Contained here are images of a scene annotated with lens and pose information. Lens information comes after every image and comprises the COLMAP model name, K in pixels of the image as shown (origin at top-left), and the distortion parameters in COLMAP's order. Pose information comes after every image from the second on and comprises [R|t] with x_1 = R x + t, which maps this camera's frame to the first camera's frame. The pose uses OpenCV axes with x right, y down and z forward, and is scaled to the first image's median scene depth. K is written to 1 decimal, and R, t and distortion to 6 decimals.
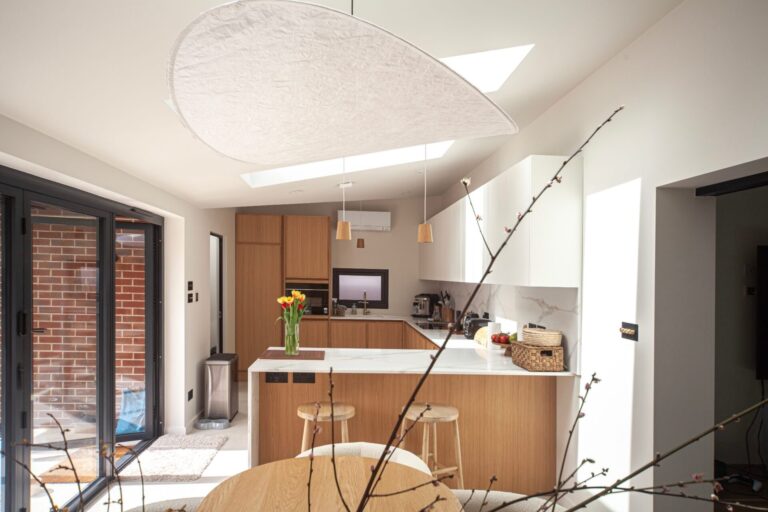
lens RADIAL K [[560.1, 0, 384.0], [0, 560.1, 256.0], [0, 0, 1]] dist [-0.029429, -0.000051]
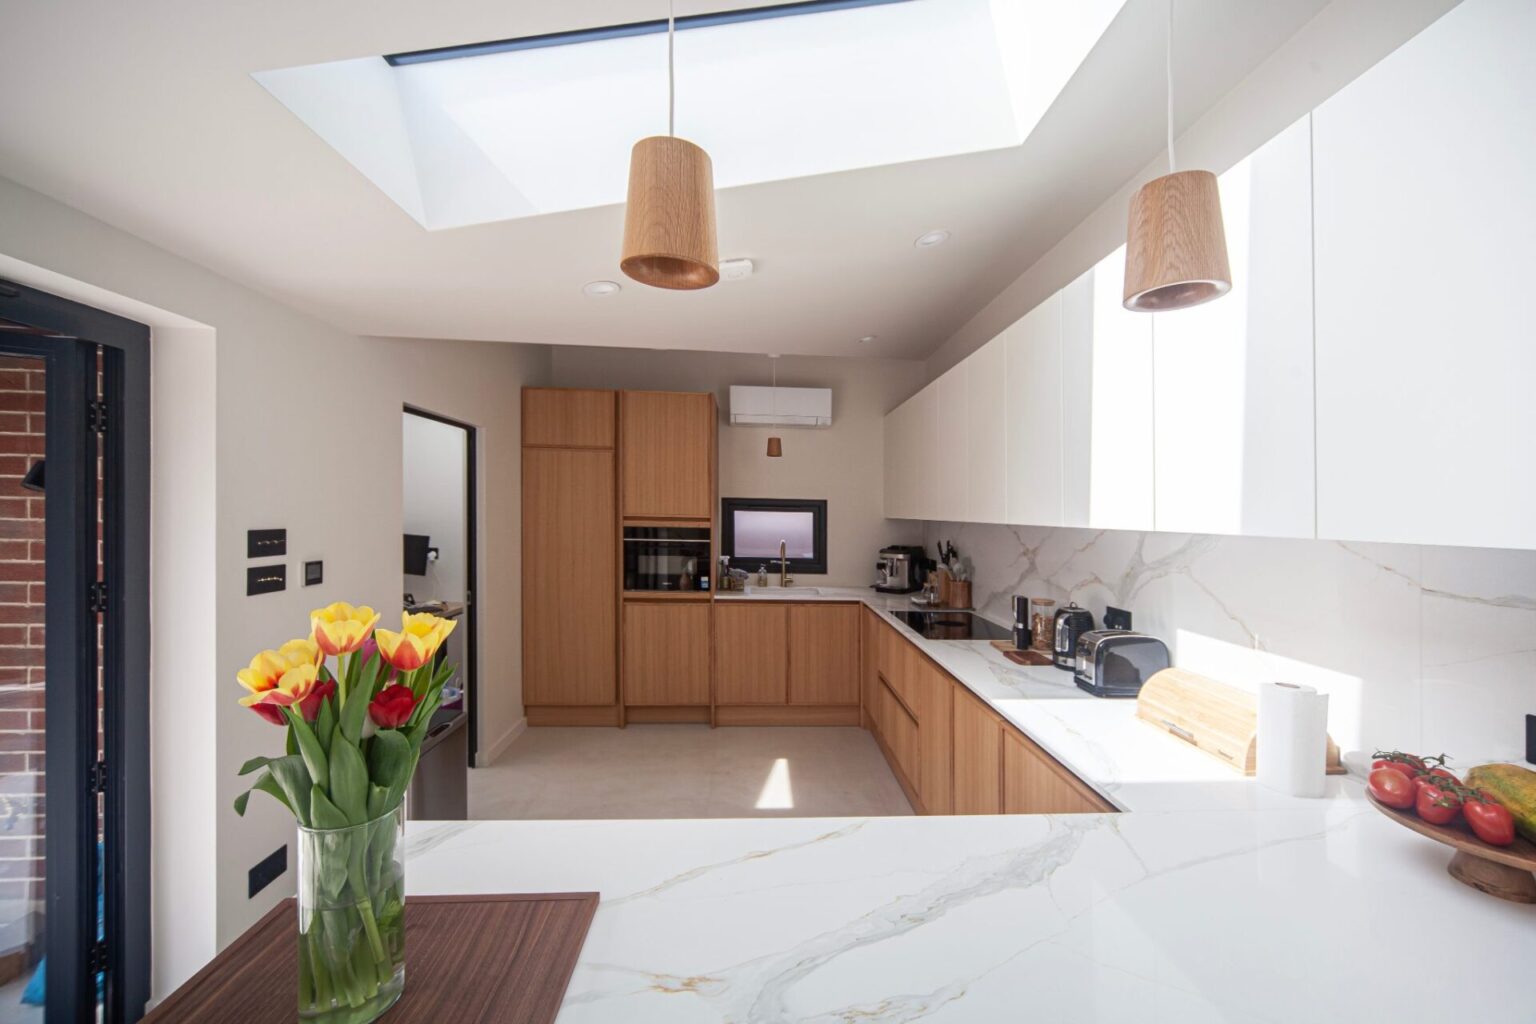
lens RADIAL K [[581.9, 0, 781.4], [0, 581.9, 484.9], [0, 0, 1]] dist [-0.008151, -0.000124]
pose [[0.999594, -0.007107, -0.027598, -0.021406], [0.006724, 0.999880, -0.013925, 0.018792], [0.027694, 0.013734, 0.999522, 0.484057]]
